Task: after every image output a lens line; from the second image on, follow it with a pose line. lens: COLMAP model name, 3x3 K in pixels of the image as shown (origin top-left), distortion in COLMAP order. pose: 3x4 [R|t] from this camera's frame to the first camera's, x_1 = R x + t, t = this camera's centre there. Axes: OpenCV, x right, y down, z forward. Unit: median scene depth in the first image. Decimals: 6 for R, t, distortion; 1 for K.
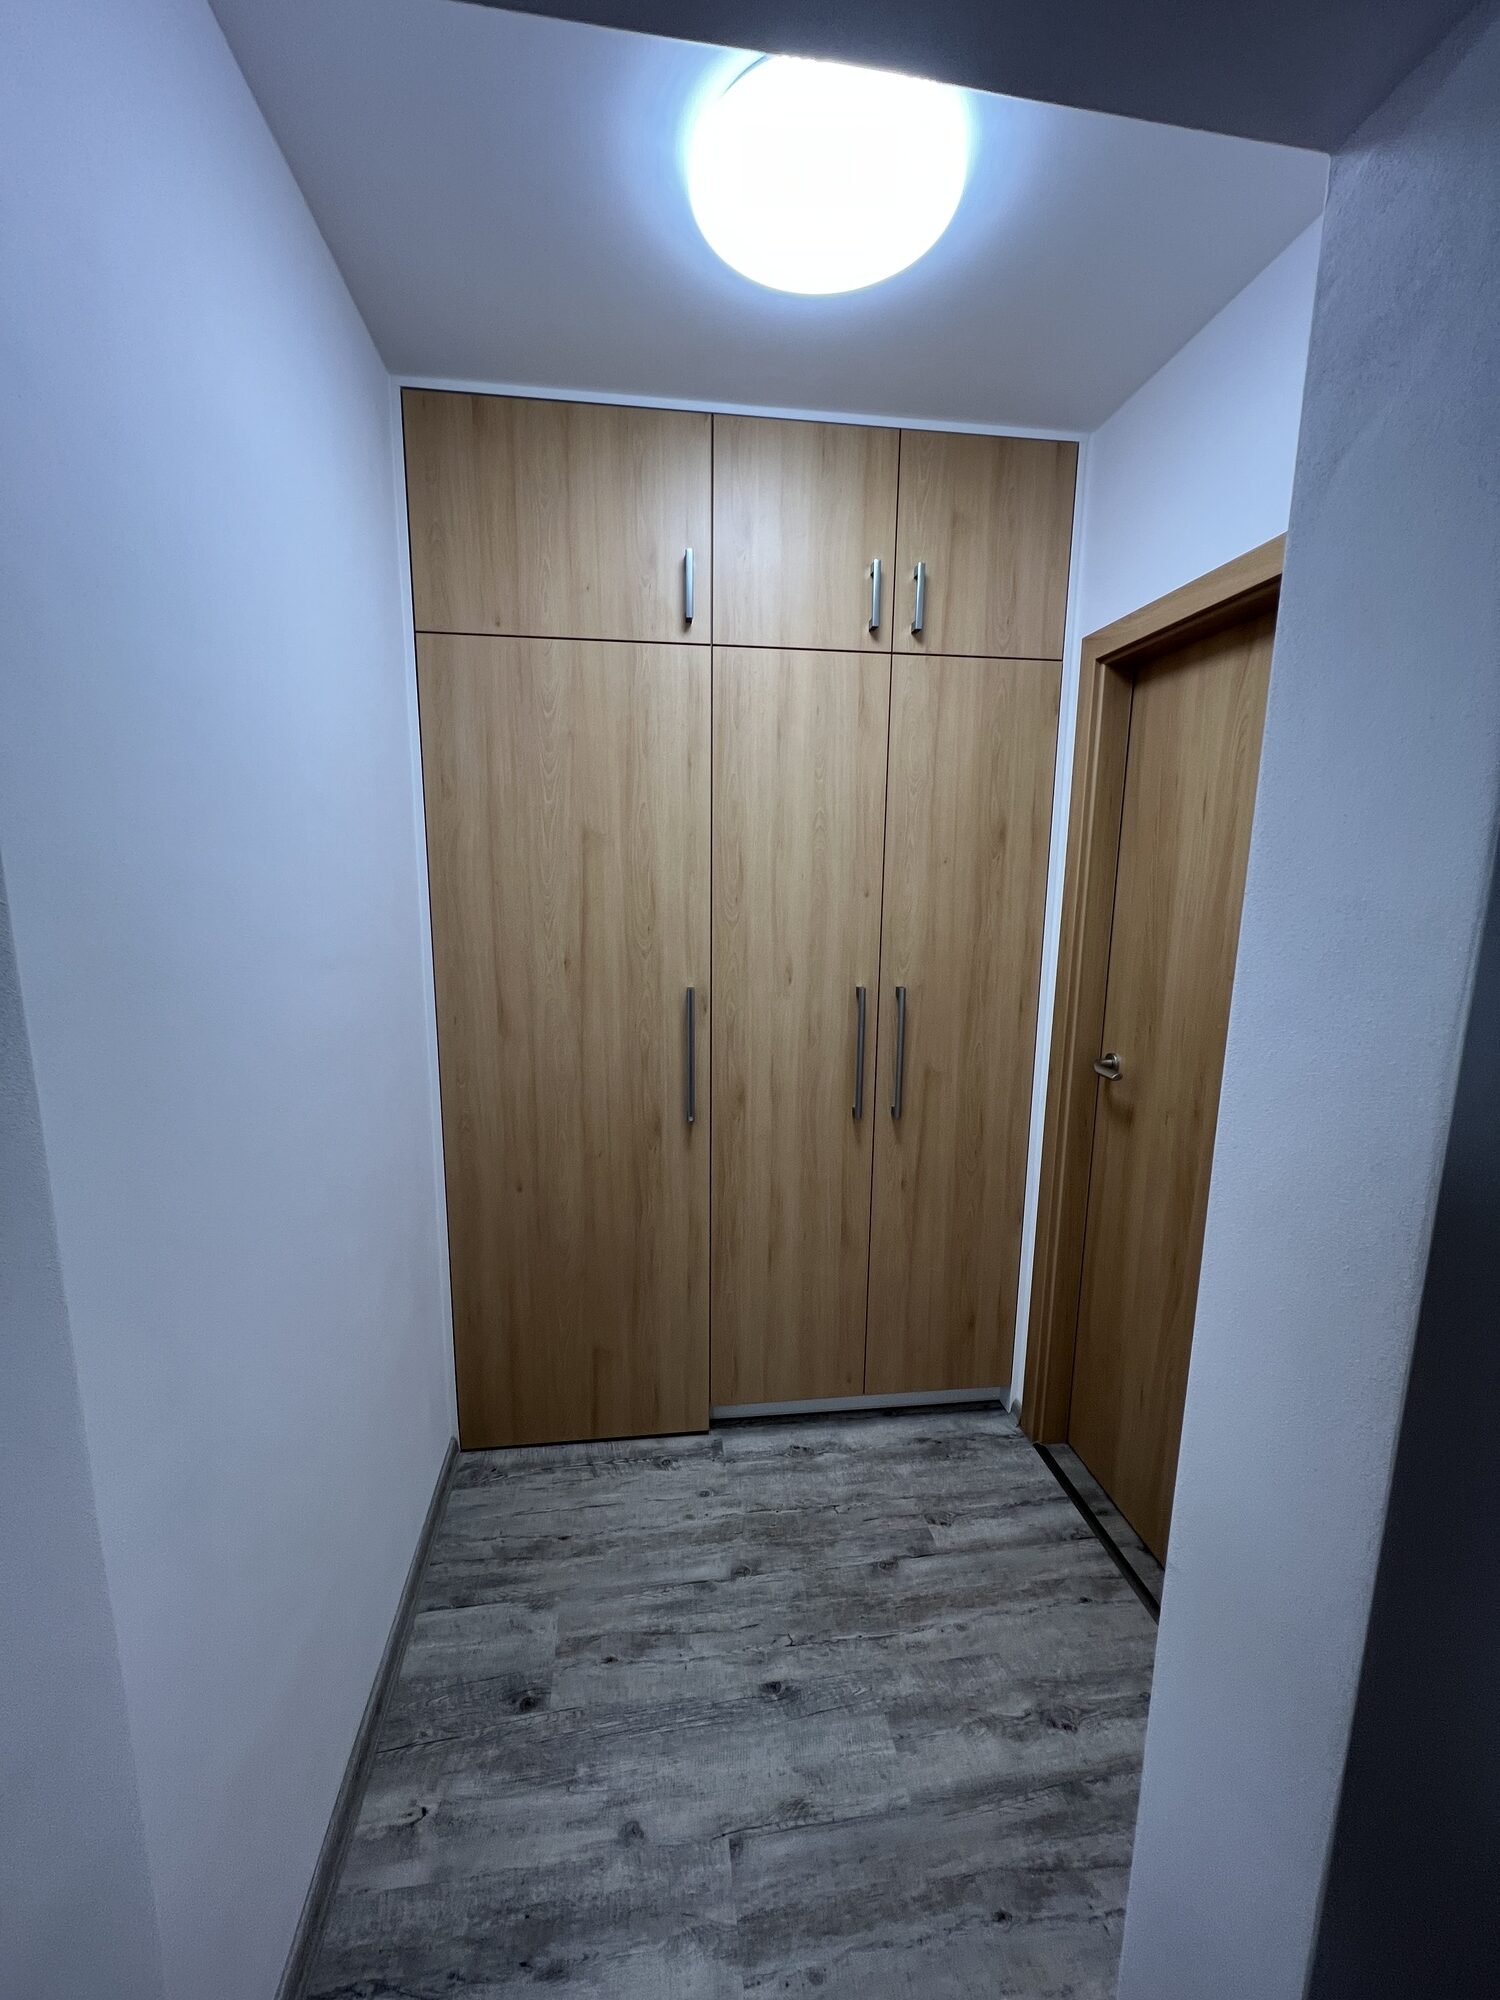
lens RADIAL K [[796.3, 0, 743.9], [0, 796.3, 1005.9], [0, 0, 1]] dist [-0.001391, 0.000391]
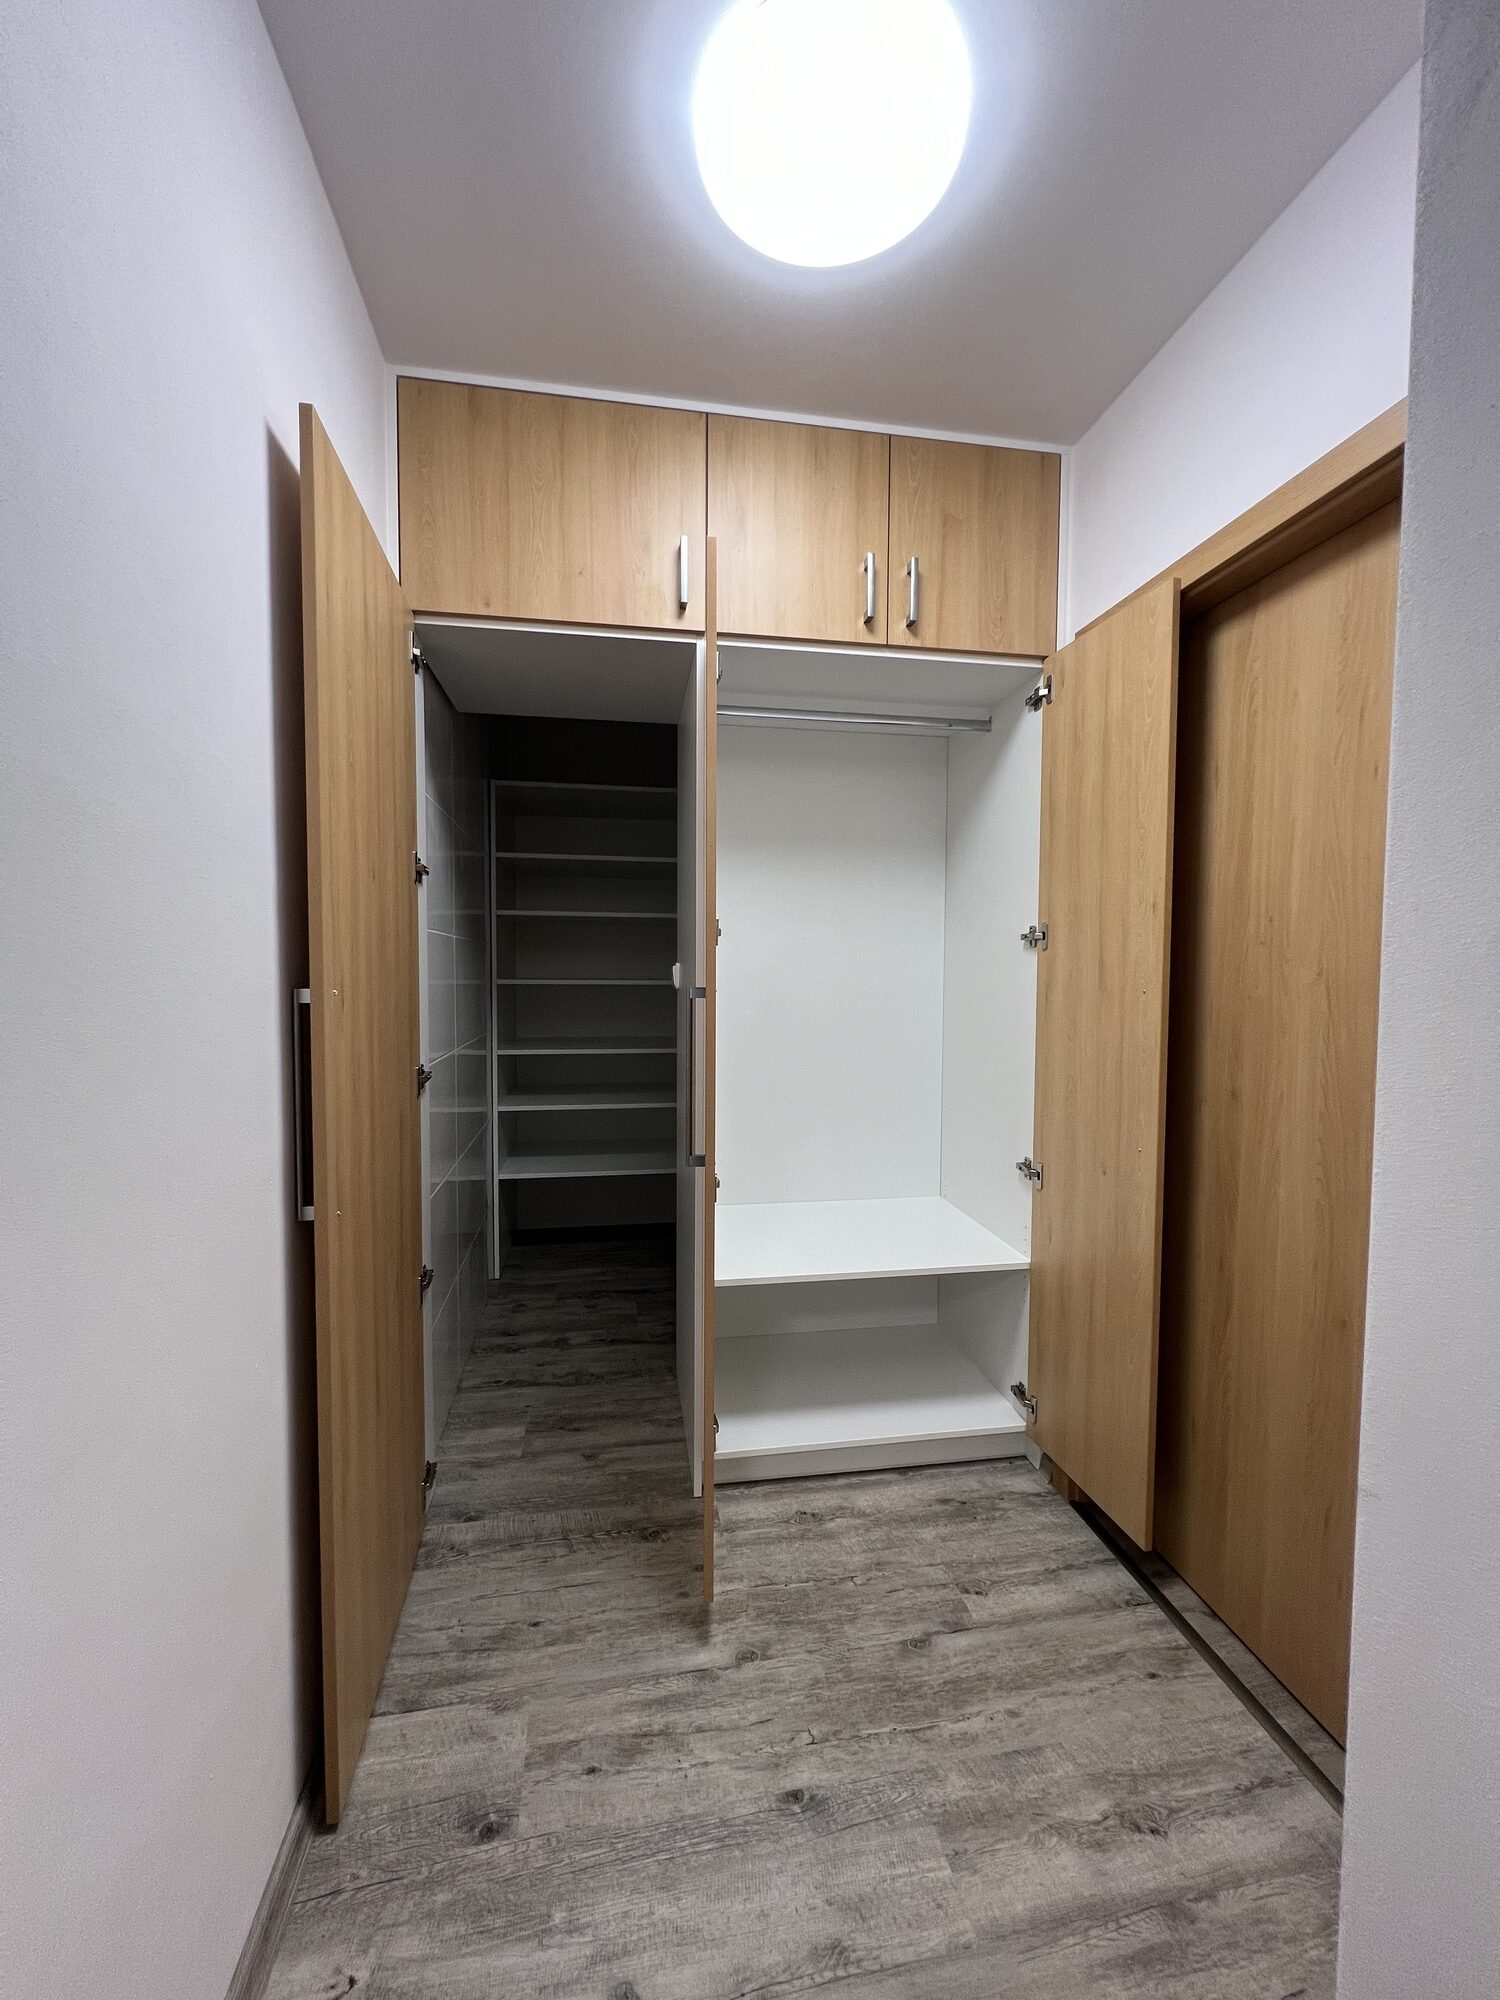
lens RADIAL K [[796.3, 0, 743.9], [0, 796.3, 1005.9], [0, 0, 1]] dist [-0.001391, 0.000391]
pose [[0.999263, -0.005666, 0.037970, -0.037739], [0.010206, 0.992665, -0.120466, 0.137655], [-0.037009, 0.120765, 0.991991, 0.087922]]
